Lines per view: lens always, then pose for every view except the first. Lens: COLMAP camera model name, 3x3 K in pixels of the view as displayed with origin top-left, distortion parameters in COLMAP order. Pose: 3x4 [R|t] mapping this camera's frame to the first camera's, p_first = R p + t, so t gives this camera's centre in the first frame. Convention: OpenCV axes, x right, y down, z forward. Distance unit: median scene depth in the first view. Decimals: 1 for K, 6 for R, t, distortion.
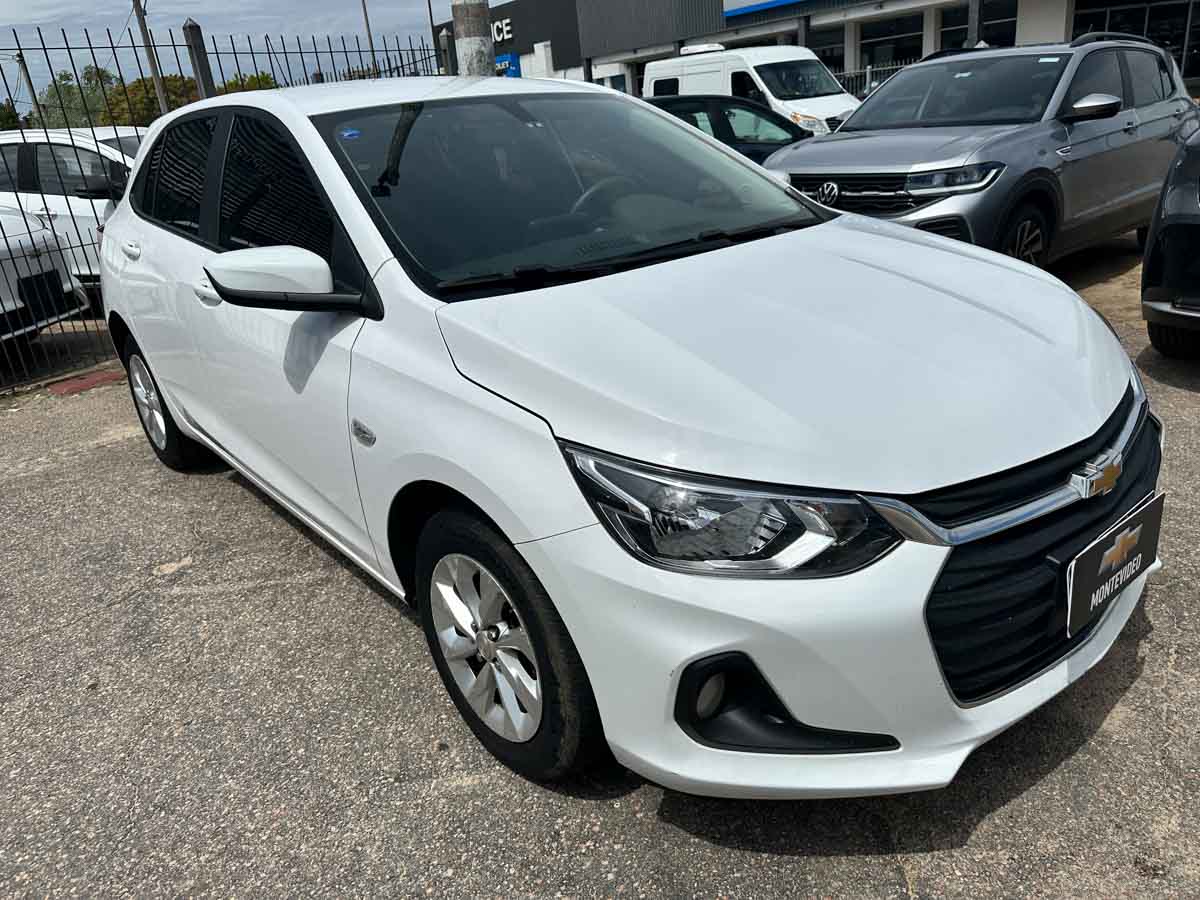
lens RADIAL K [[857.1, 0, 590.3], [0, 857.1, 447.4], [0, 0, 1]] dist [0.021615, -0.032523]
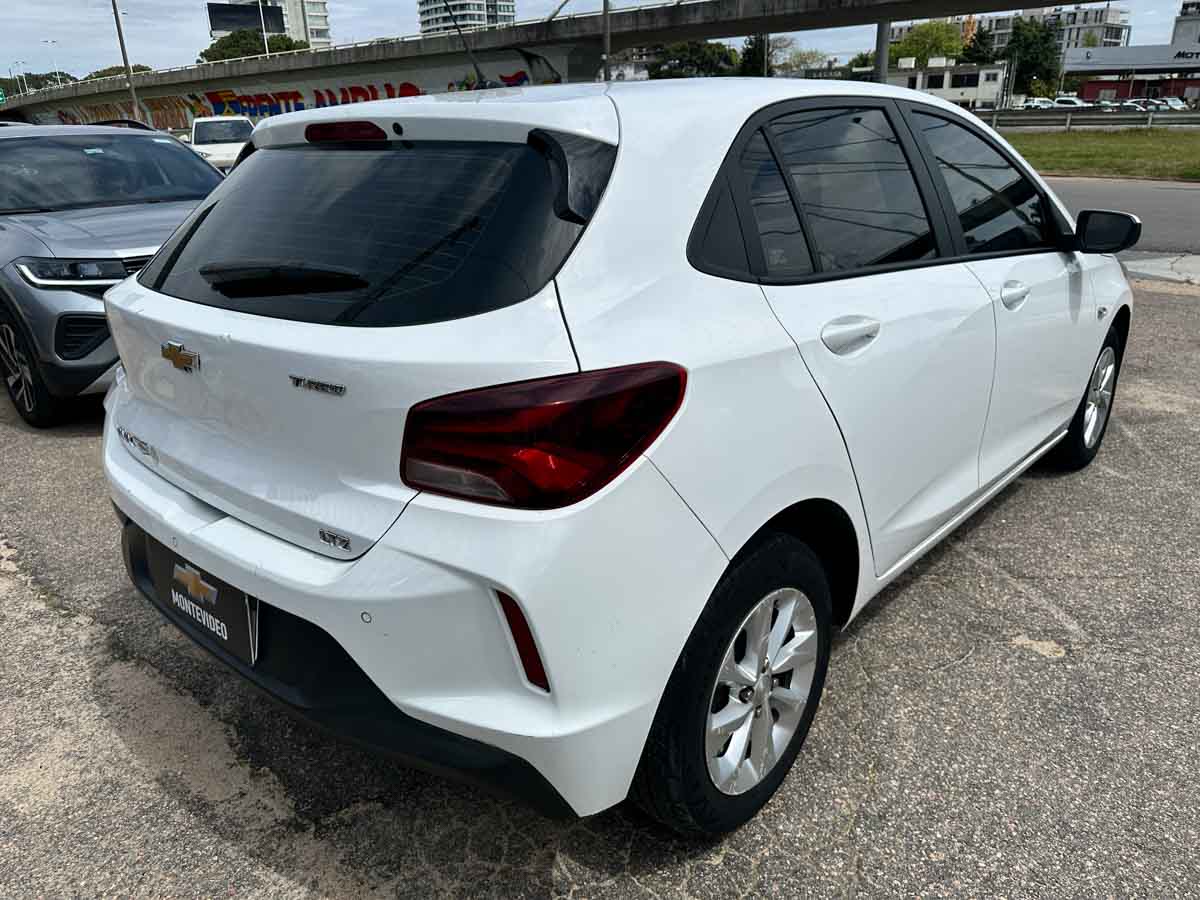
lens RADIAL K [[857.1, 0, 596.4], [0, 857.1, 442.7], [0, 0, 1]] dist [0.021615, -0.032523]
pose [[-0.140938, -0.251020, 0.957667, -1.214704], [0.390755, 0.874683, 0.286775, -0.448985], [-0.909641, 0.414630, -0.025189, 1.387285]]
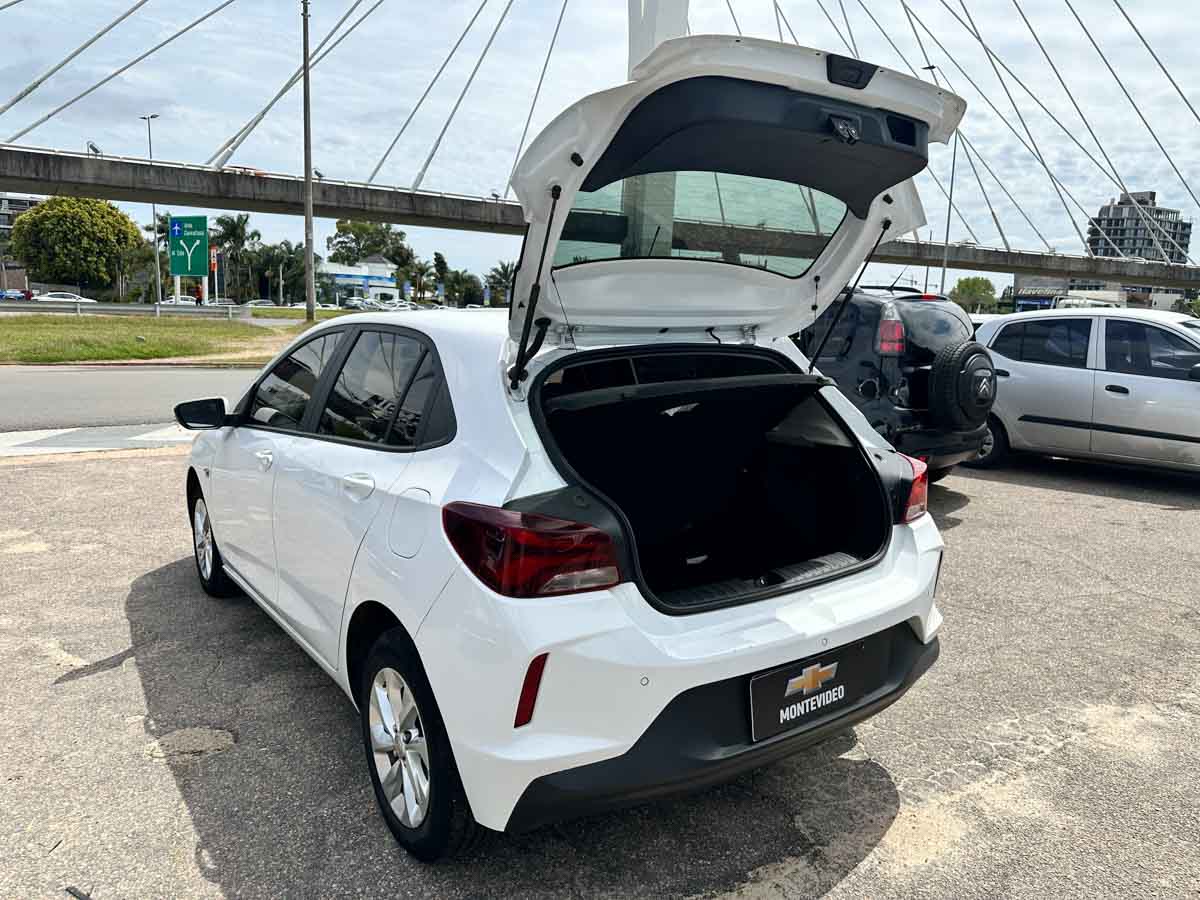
lens RADIAL K [[857.1, 0, 606.2], [0, 857.1, 441.4], [0, 0, 1]] dist [0.021615, -0.032523]
pose [[-0.994934, 0.058223, 0.081951, -0.505324], [0.091089, 0.867012, 0.489891, -0.894087], [-0.042530, 0.494874, -0.867923, 2.258750]]
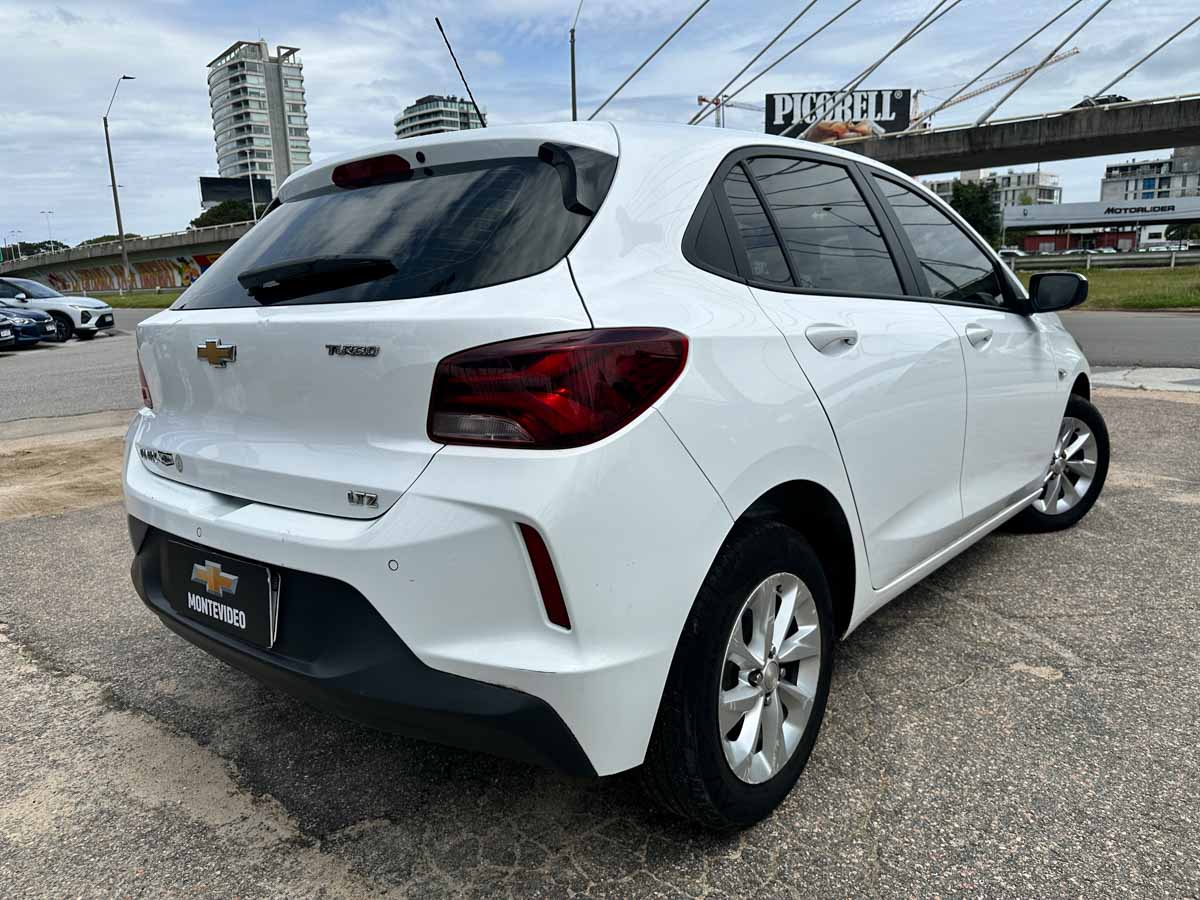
lens RADIAL K [[857.1, 0, 588.5], [0, 857.1, 443.2], [0, 0, 1]] dist [0.021615, -0.032523]
pose [[-0.163172, -0.081743, 0.983205, -1.266187], [0.404241, 0.903530, 0.142207, -0.365804], [-0.899980, 0.420657, -0.114387, 1.457427]]
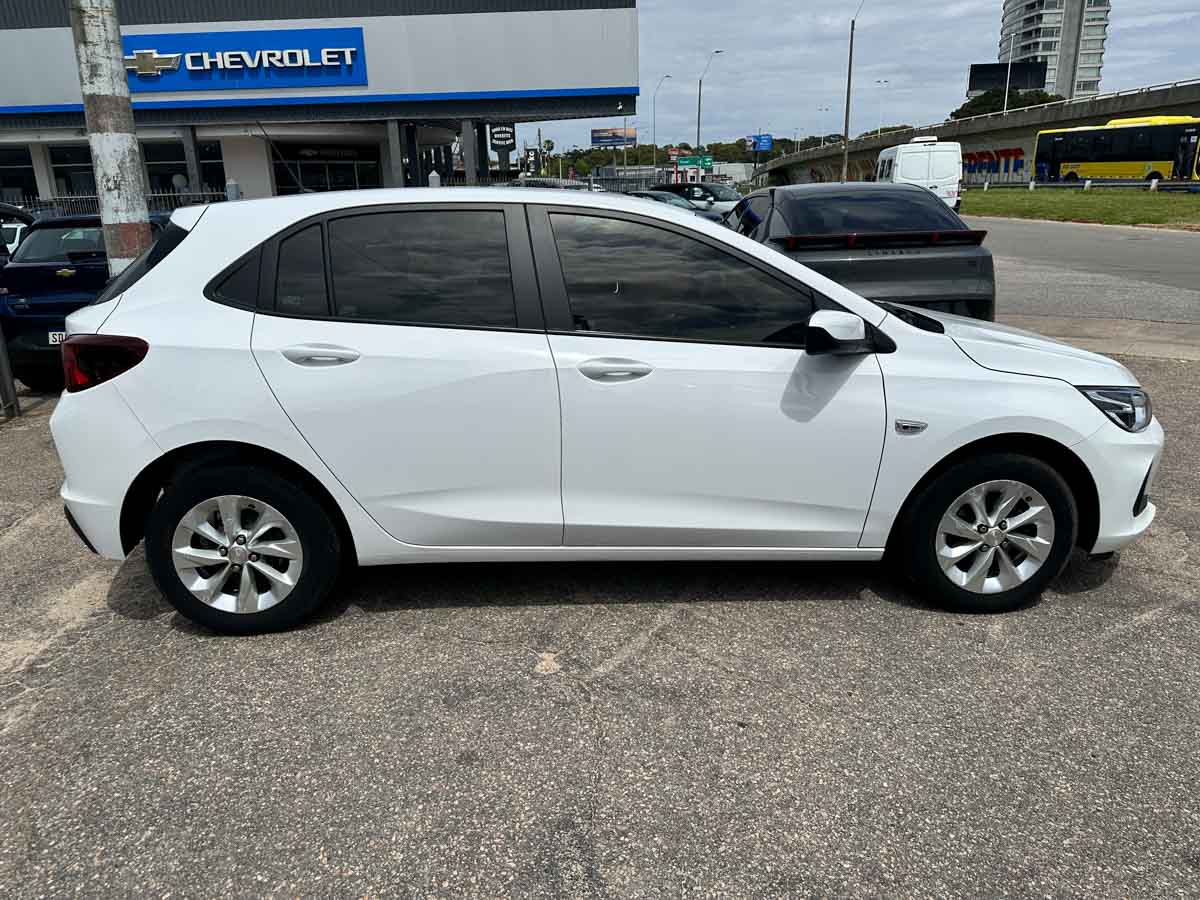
lens RADIAL K [[857.1, 0, 593.7], [0, 857.1, 438.4], [0, 0, 1]] dist [0.021615, -0.032523]
pose [[0.600939, -0.136701, 0.787518, -1.220811], [0.253839, 0.966901, -0.025860, -0.066873], [-0.757917, 0.215443, 0.615749, 0.343572]]
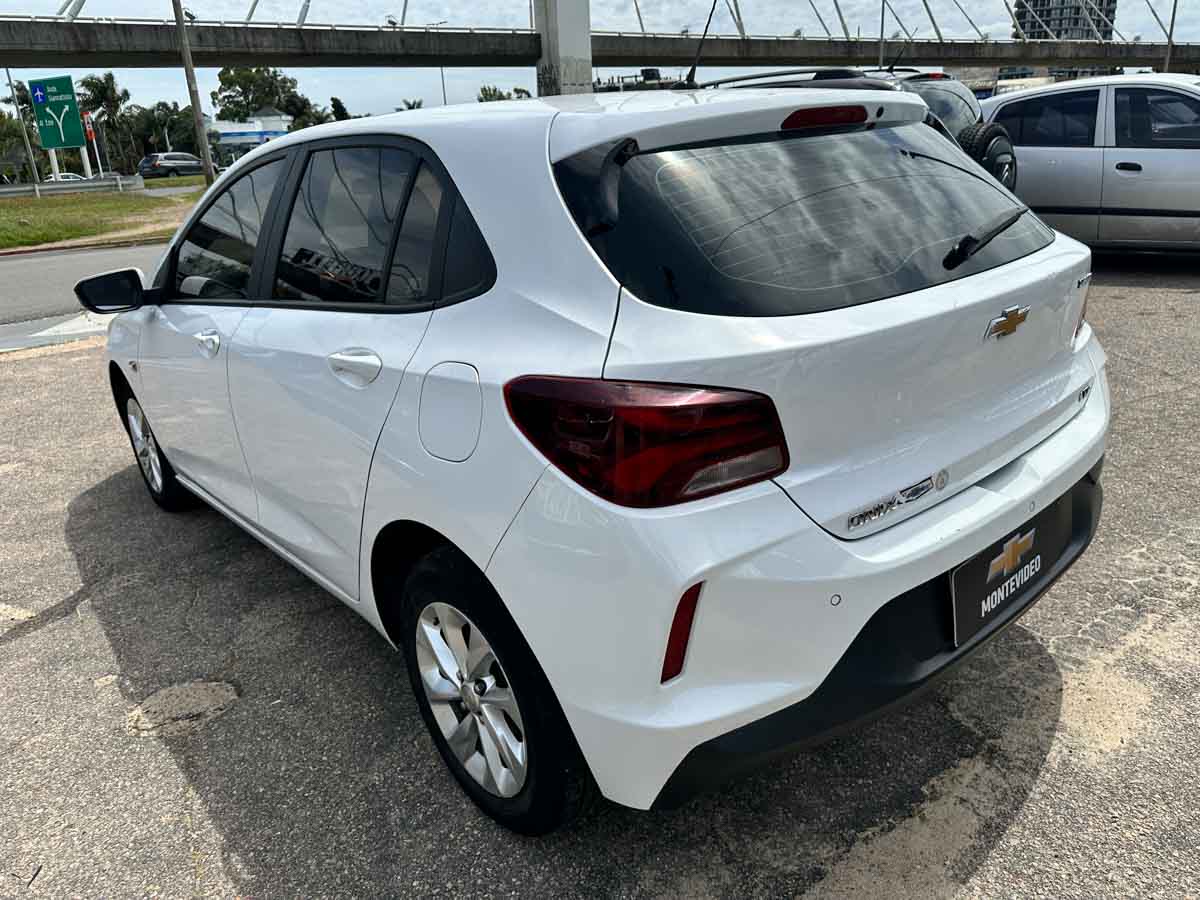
lens RADIAL K [[857.1, 0, 605.0], [0, 857.1, 442.1], [0, 0, 1]] dist [0.021615, -0.032523]
pose [[-0.987266, 0.155235, 0.034747, -0.369440], [0.140735, 0.750521, 0.645688, -0.785308], [0.074155, 0.642356, -0.762811, 2.057919]]
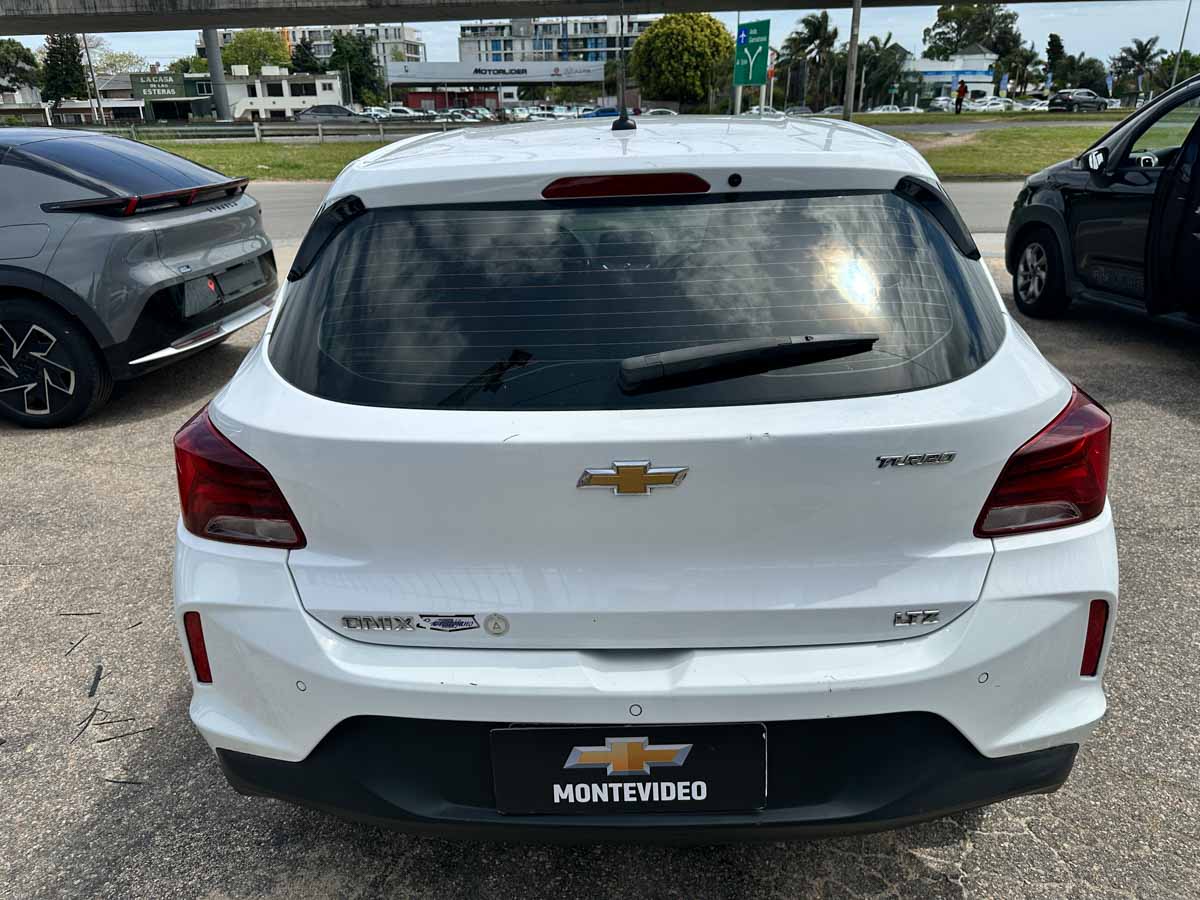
lens RADIAL K [[857.1, 0, 588.6], [0, 857.1, 443.3], [0, 0, 1]] dist [0.021615, -0.032523]
pose [[-0.737815, -0.133172, 0.661736, -0.896429], [0.329097, 0.784965, 0.524905, -0.697556], [-0.589342, 0.605058, -0.535333, 1.836564]]
